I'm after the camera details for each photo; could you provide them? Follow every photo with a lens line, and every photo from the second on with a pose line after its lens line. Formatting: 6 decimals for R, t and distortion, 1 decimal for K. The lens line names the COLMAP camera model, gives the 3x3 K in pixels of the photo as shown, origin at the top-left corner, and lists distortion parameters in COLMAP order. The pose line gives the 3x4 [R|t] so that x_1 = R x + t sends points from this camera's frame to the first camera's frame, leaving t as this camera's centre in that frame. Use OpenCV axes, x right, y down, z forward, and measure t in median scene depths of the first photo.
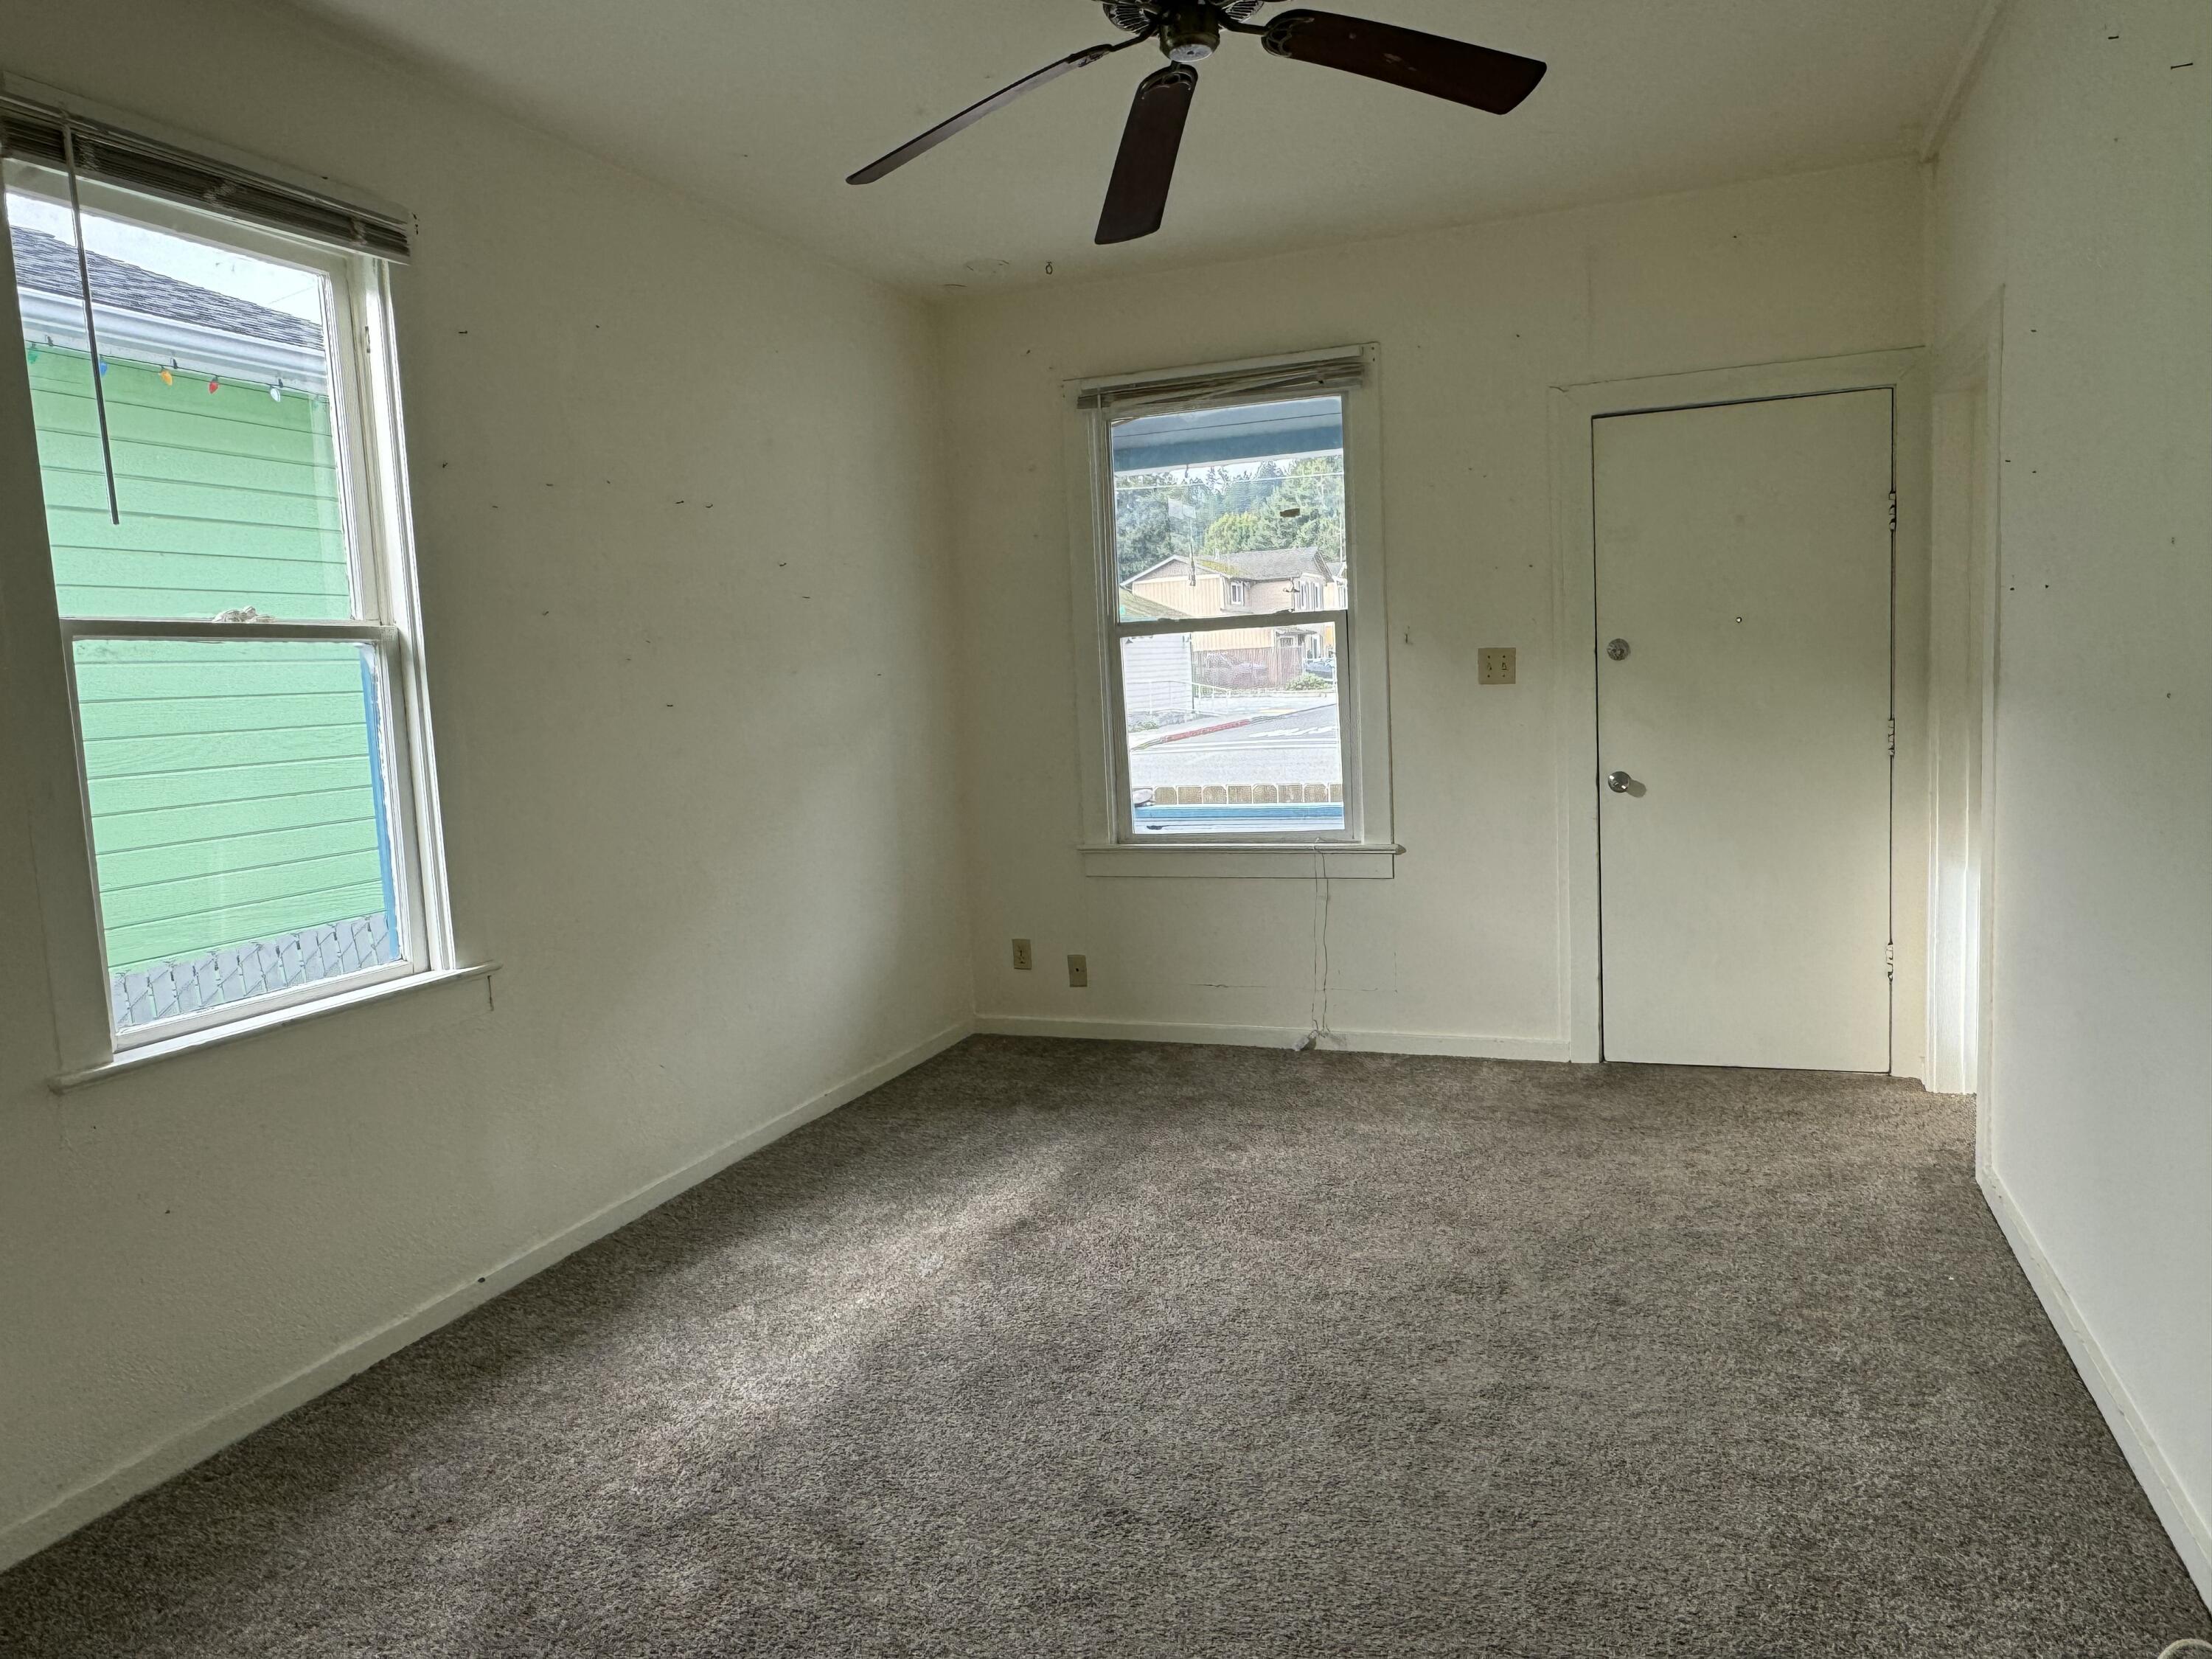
lens RADIAL K [[1501.4, 0, 1106.0], [0, 1501.4, 829.5], [0, 0, 1]] dist [0.005576, 0.003070]
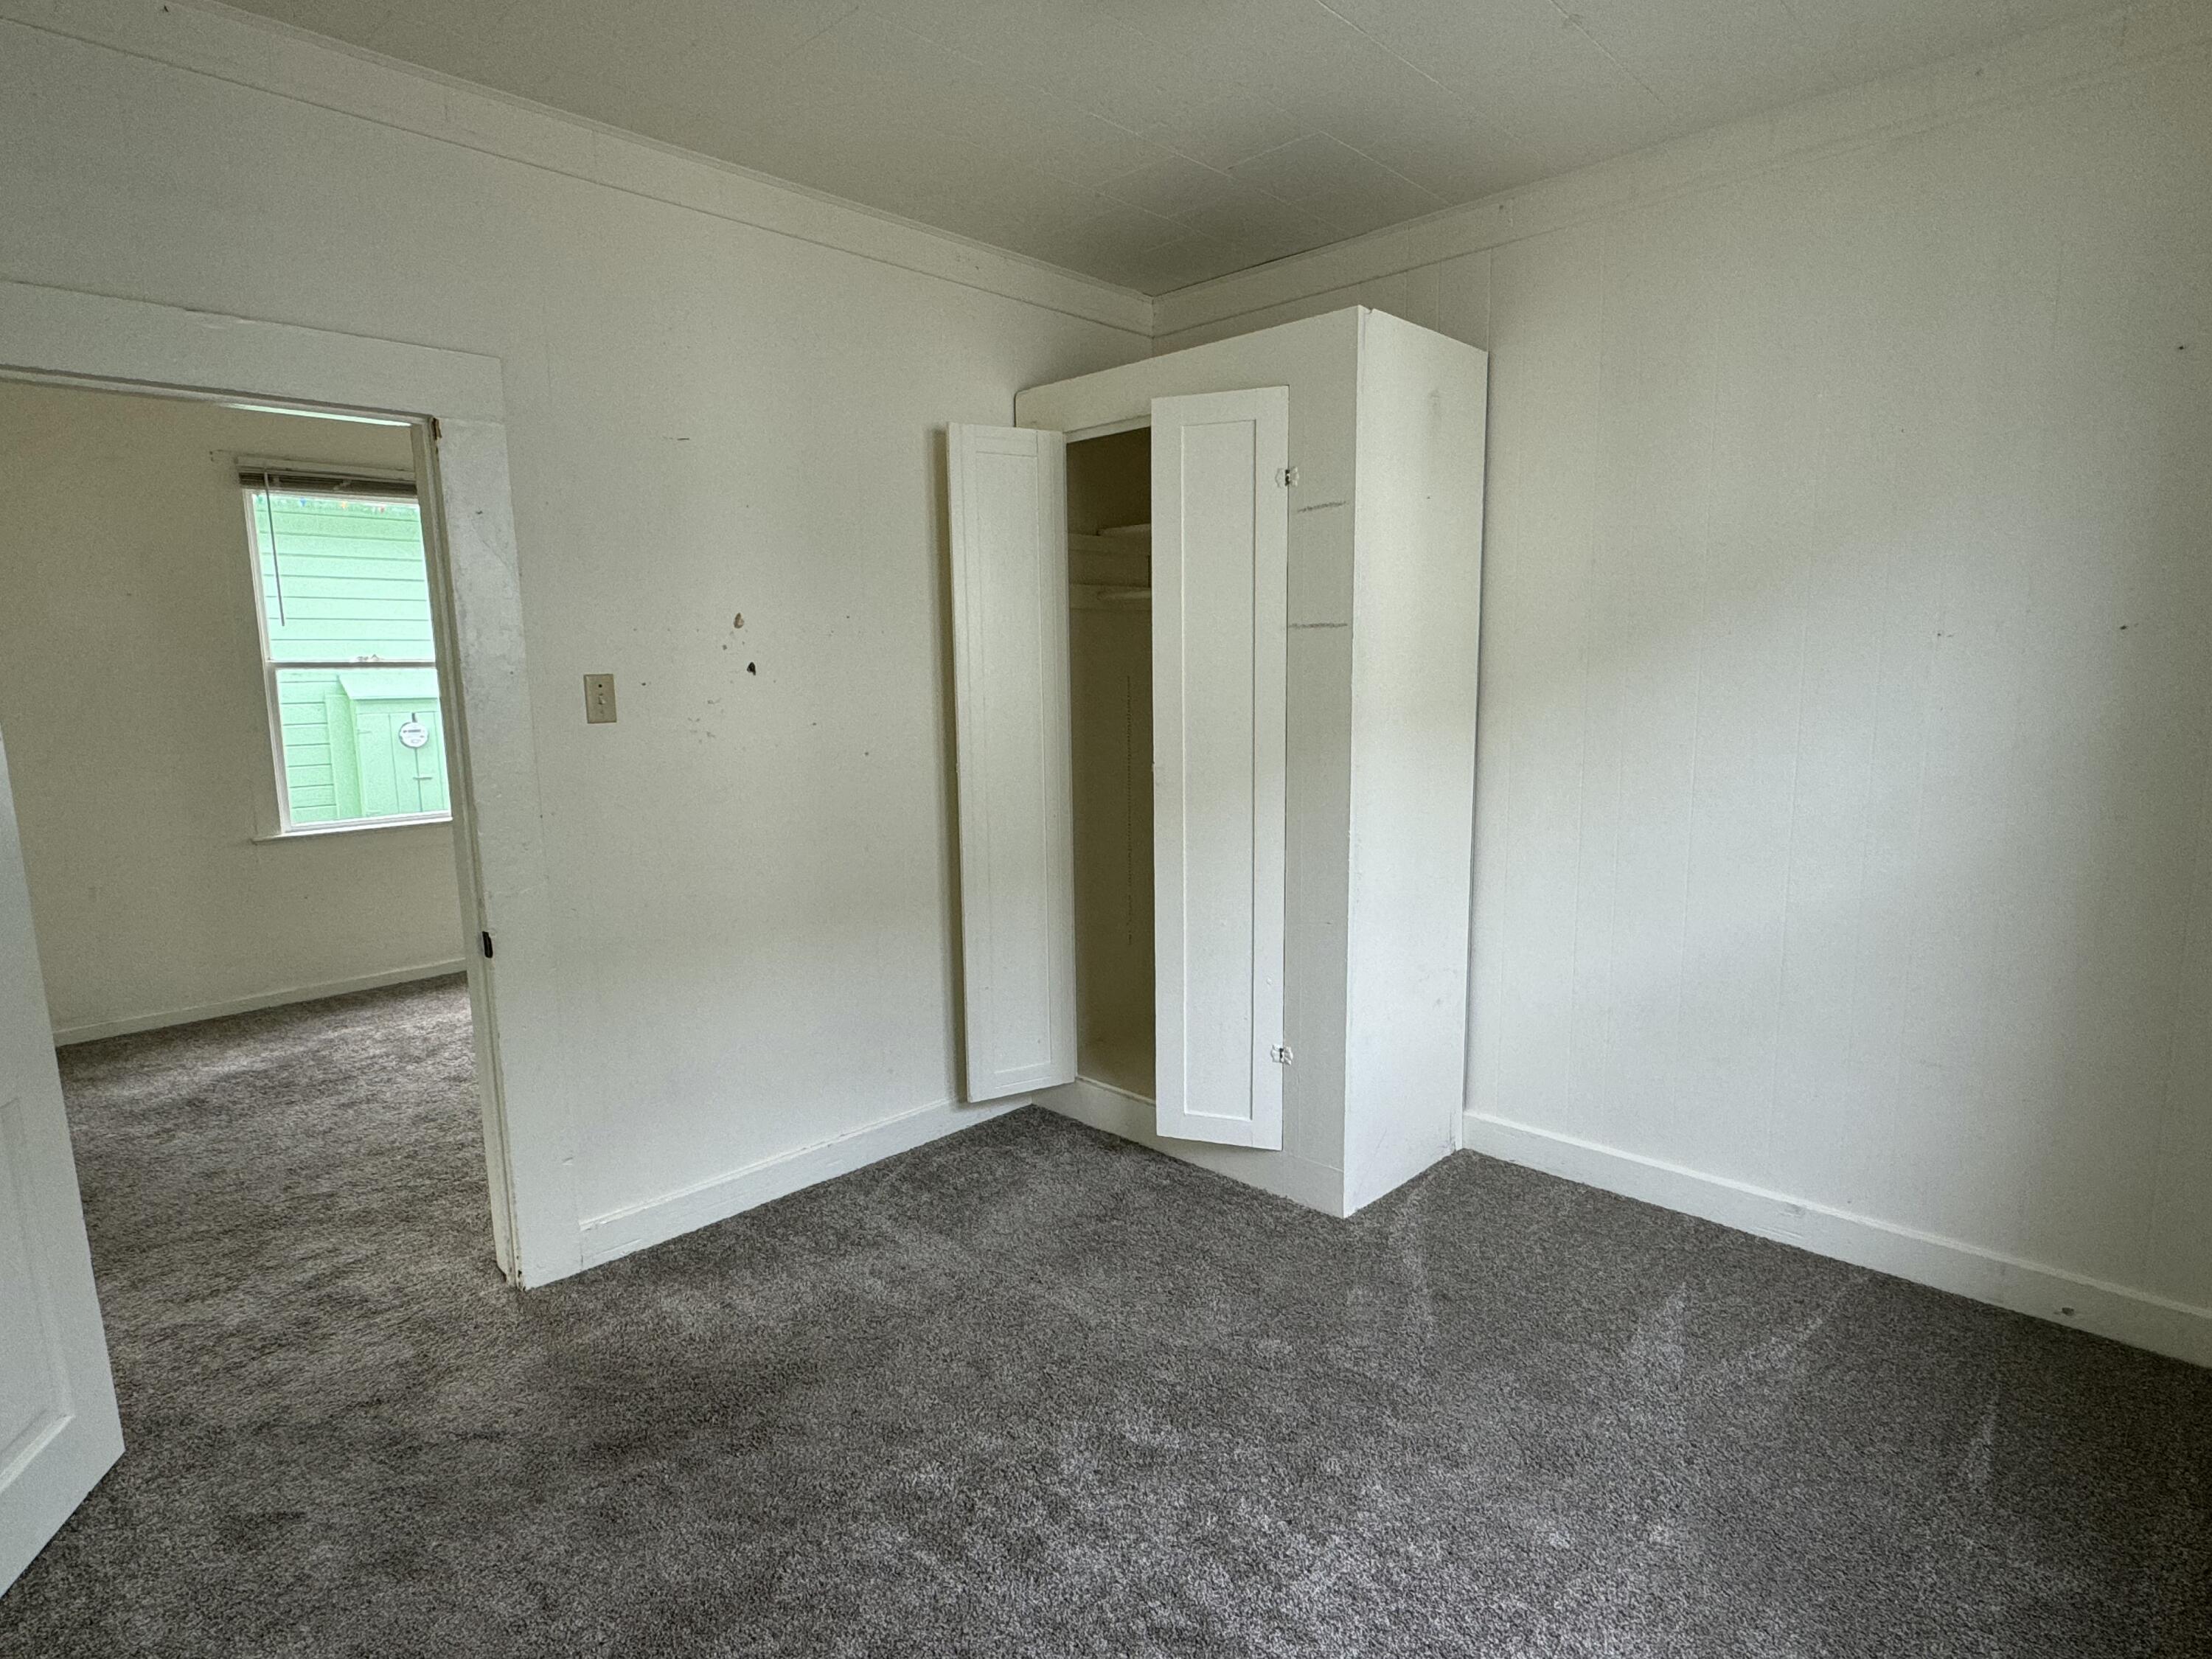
lens RADIAL K [[1181.6, 0, 1106.0], [0, 1181.6, 829.5], [0, 0, 1]] dist [-0.005047, -0.000080]
pose [[0.919200, 0.094198, -0.382359, 1.269119], [-0.074585, 0.995039, 0.065834, -0.083891], [0.386664, -0.031996, 0.921666, -0.284007]]
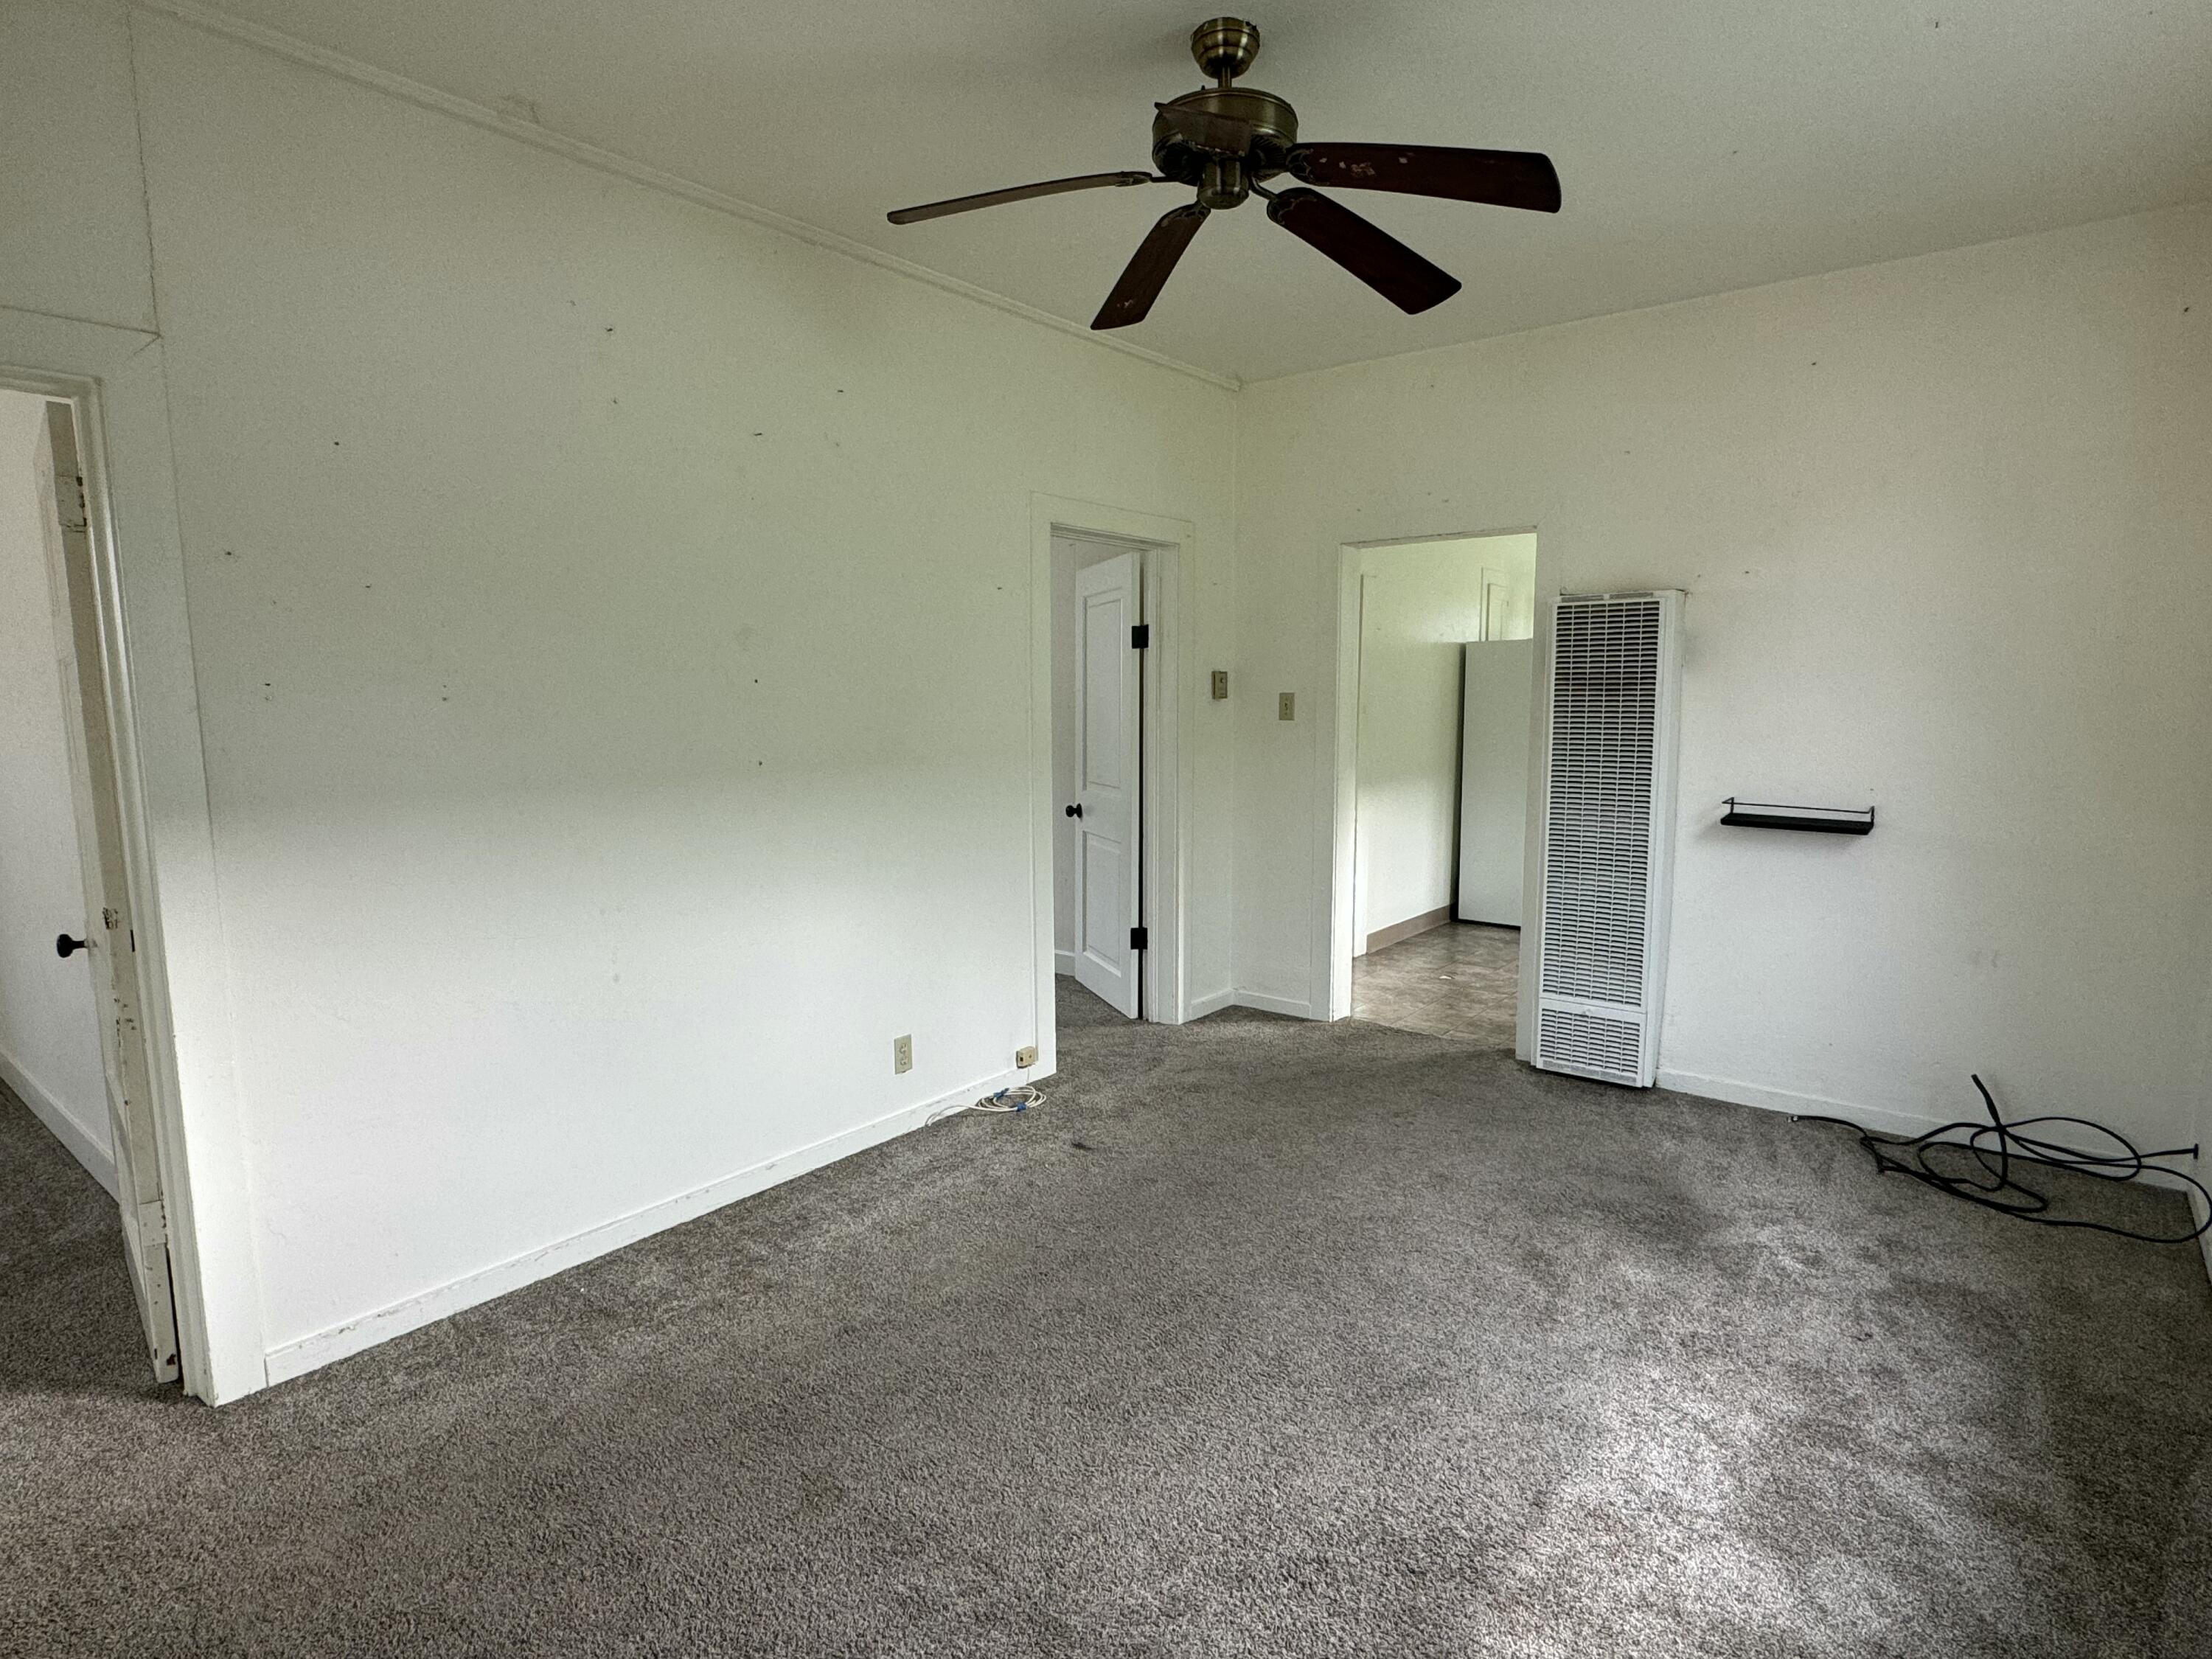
lens RADIAL K [[1181.6, 0, 1106.0], [0, 1181.6, 829.5], [0, 0, 1]] dist [-0.005047, -0.000080]
pose [[-0.949068, 0.018879, 0.314506, -0.119384], [0.088040, 0.974332, 0.207188, -0.214163], [-0.302521, 0.224324, -0.926369, 1.761088]]
